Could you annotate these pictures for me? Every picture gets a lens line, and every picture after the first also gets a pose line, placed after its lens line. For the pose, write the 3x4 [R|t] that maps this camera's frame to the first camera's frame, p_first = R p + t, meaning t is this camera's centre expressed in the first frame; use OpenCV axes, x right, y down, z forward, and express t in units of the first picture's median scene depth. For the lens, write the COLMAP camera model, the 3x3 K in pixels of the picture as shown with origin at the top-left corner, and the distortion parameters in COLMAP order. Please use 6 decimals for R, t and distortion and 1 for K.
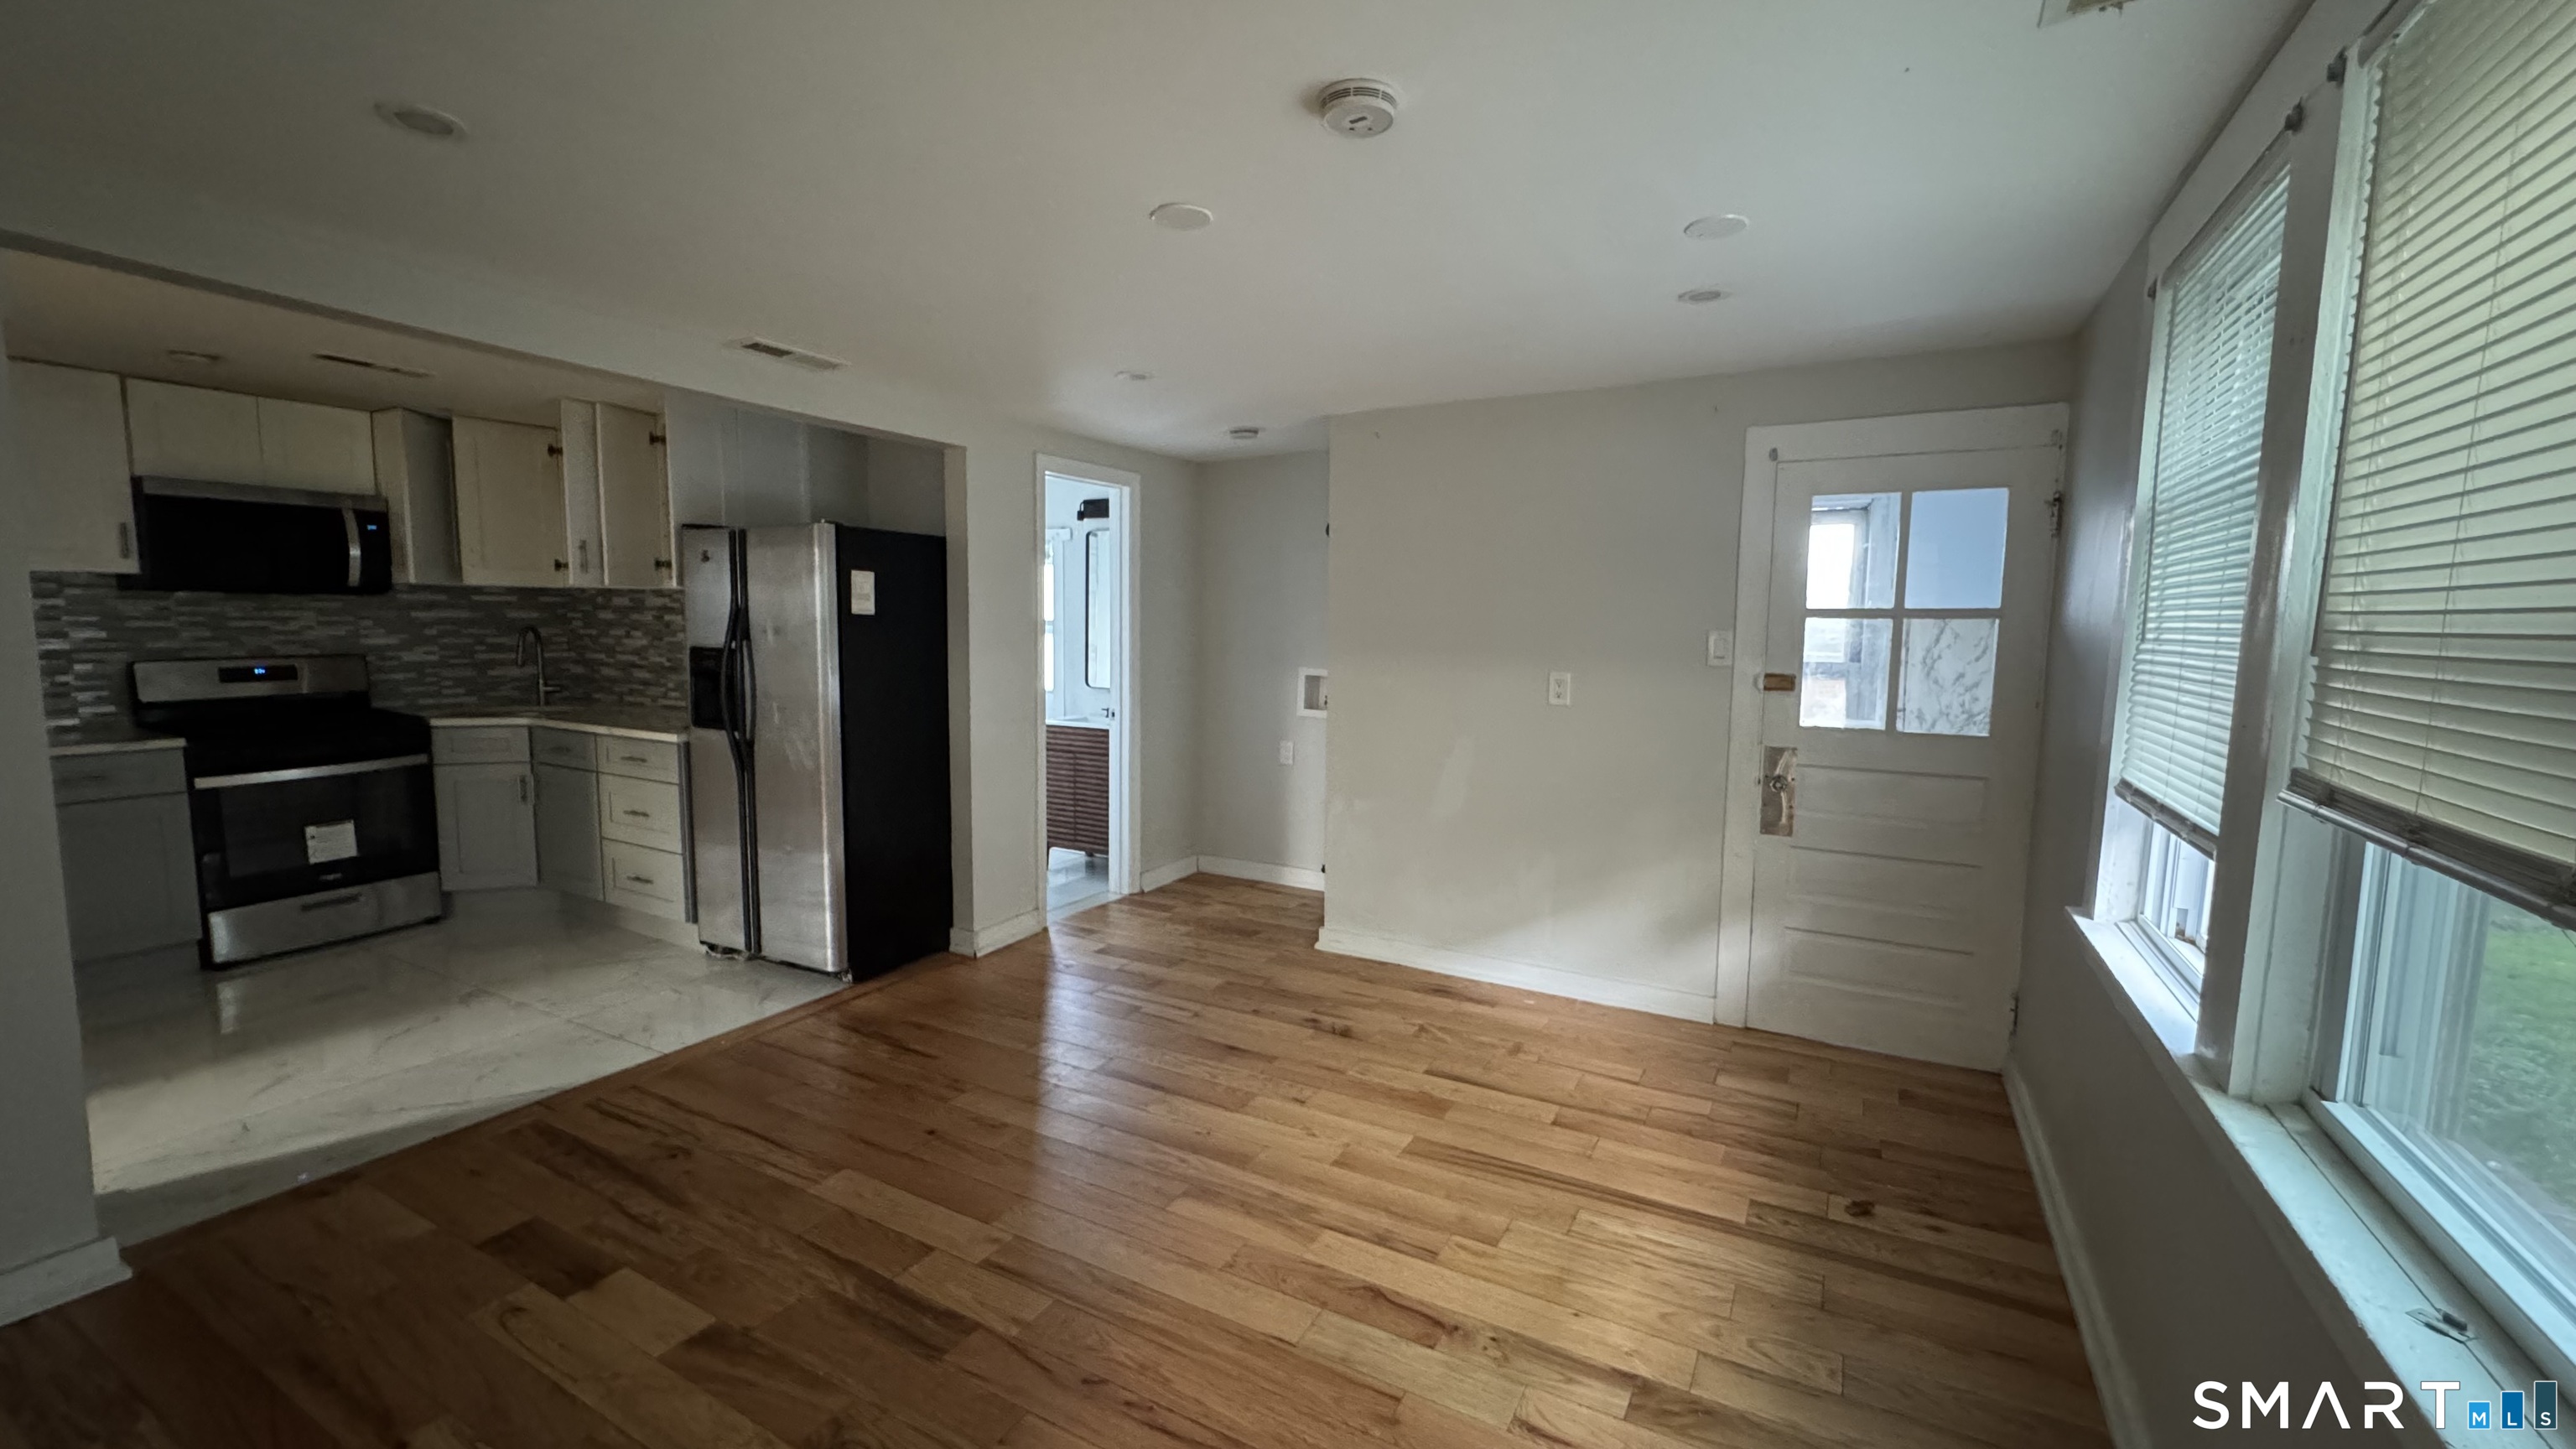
lens RADIAL K [[1035.1, 0, 1285.9], [0, 1035.1, 725.8], [0, 0, 1]] dist [-0.001096, 0.000099]
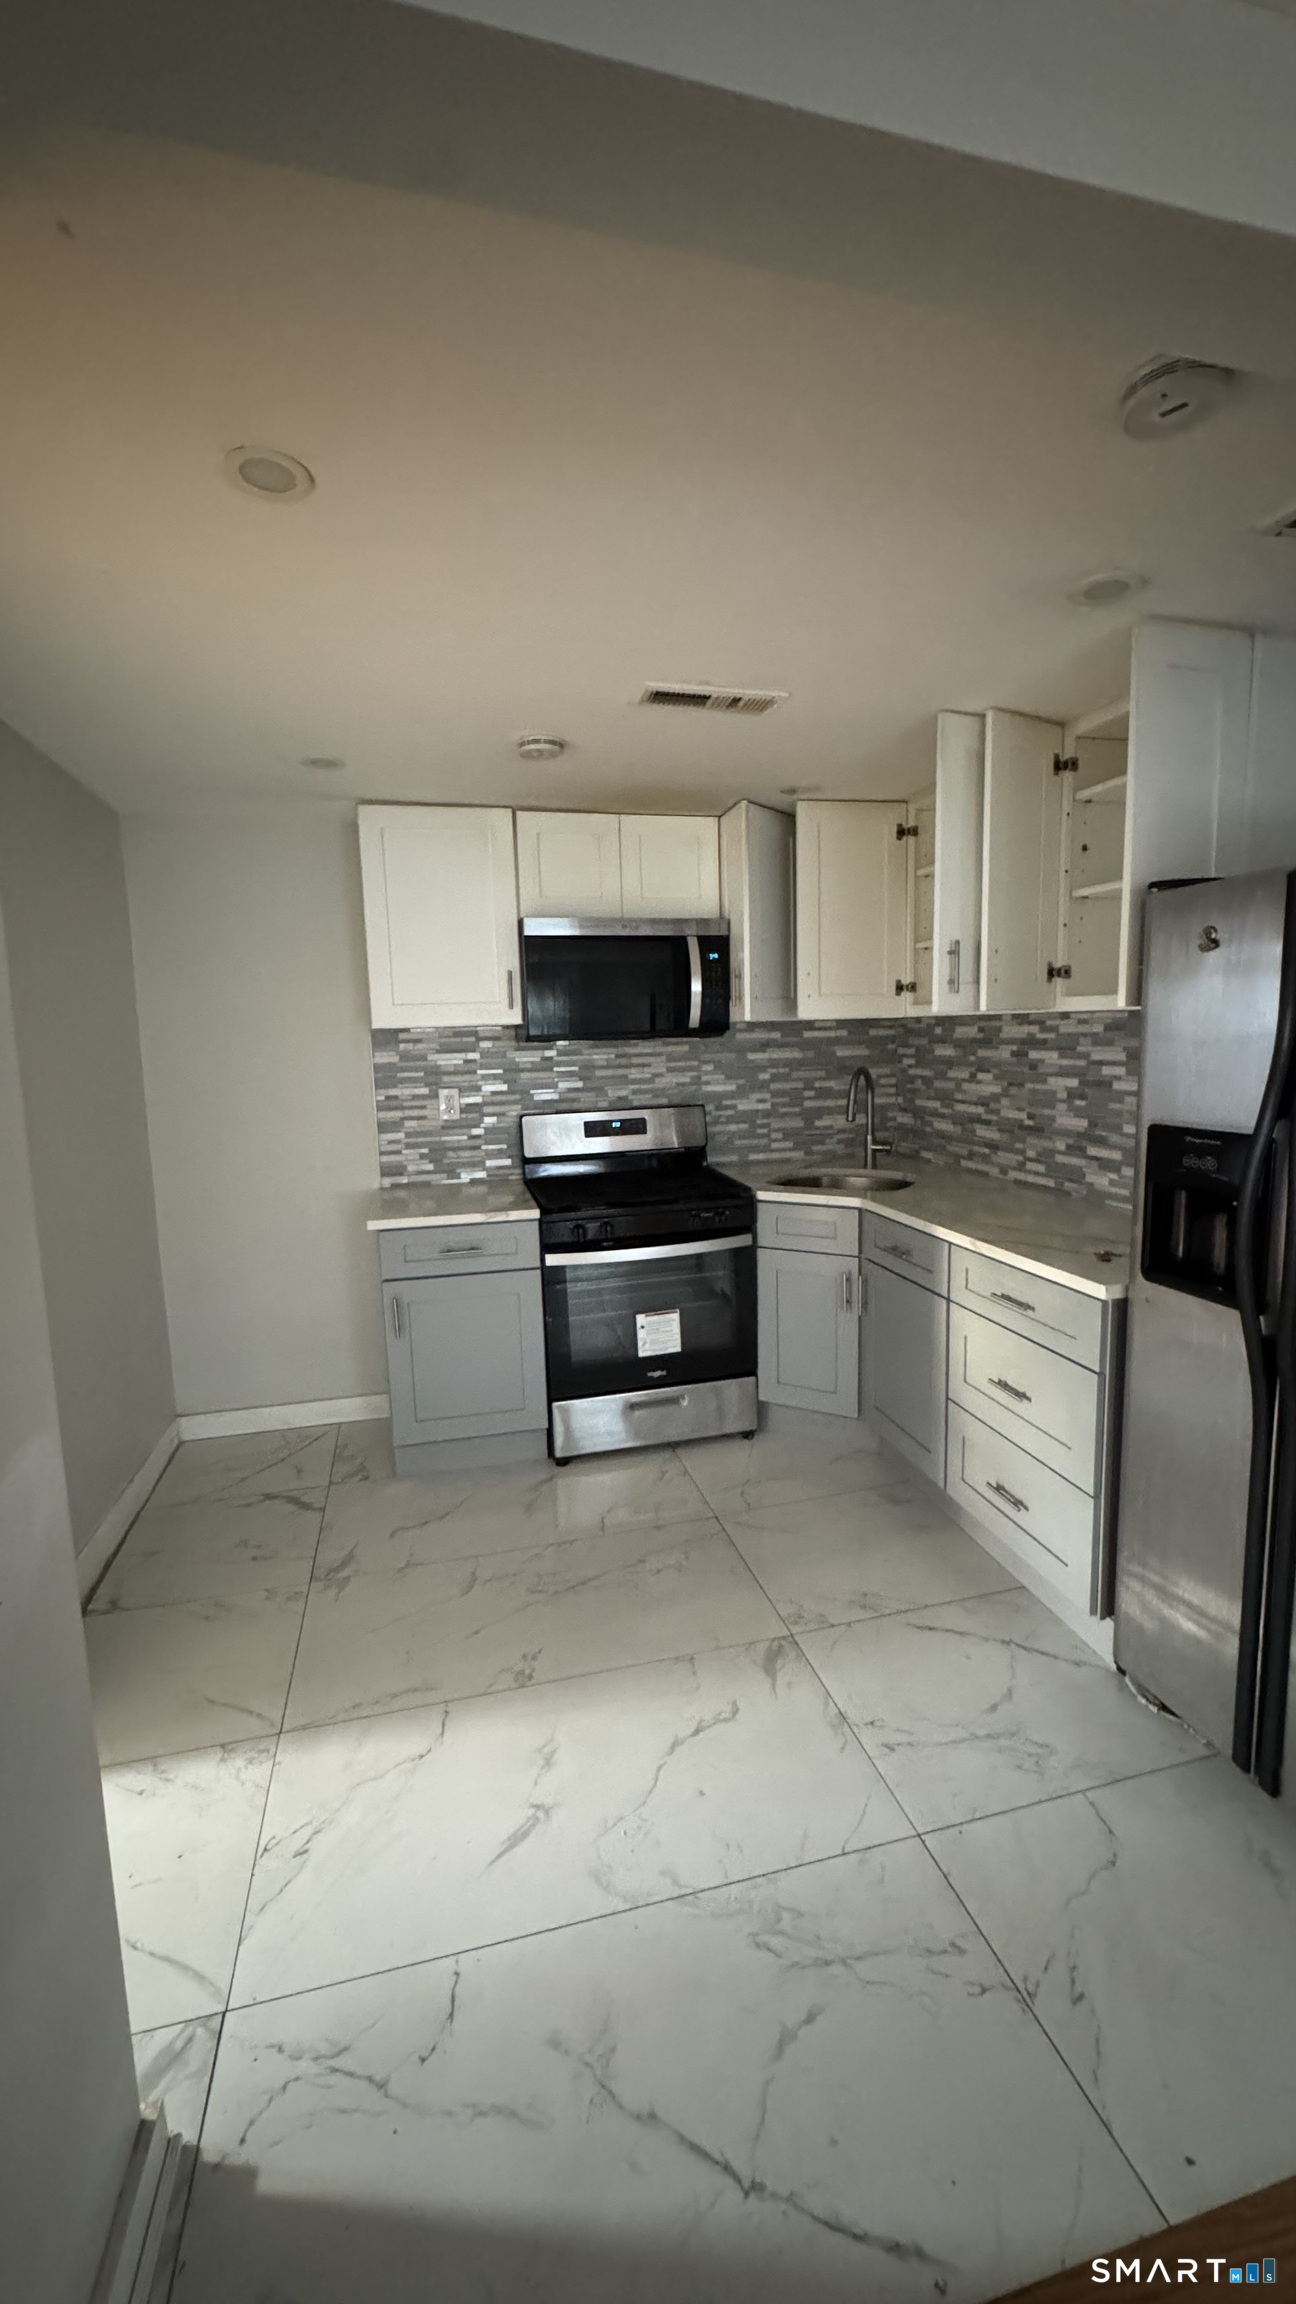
lens RADIAL K [[925.8, 0, 650.2], [0, 925.8, 1156.7], [0, 0, 1]] dist [-0.001096, 0.000099]
pose [[0.682832, 0.062802, -0.727871, -0.360514], [-0.040676, 0.998021, 0.047951, -0.063071], [0.729442, -0.003136, 0.684035, 0.446144]]
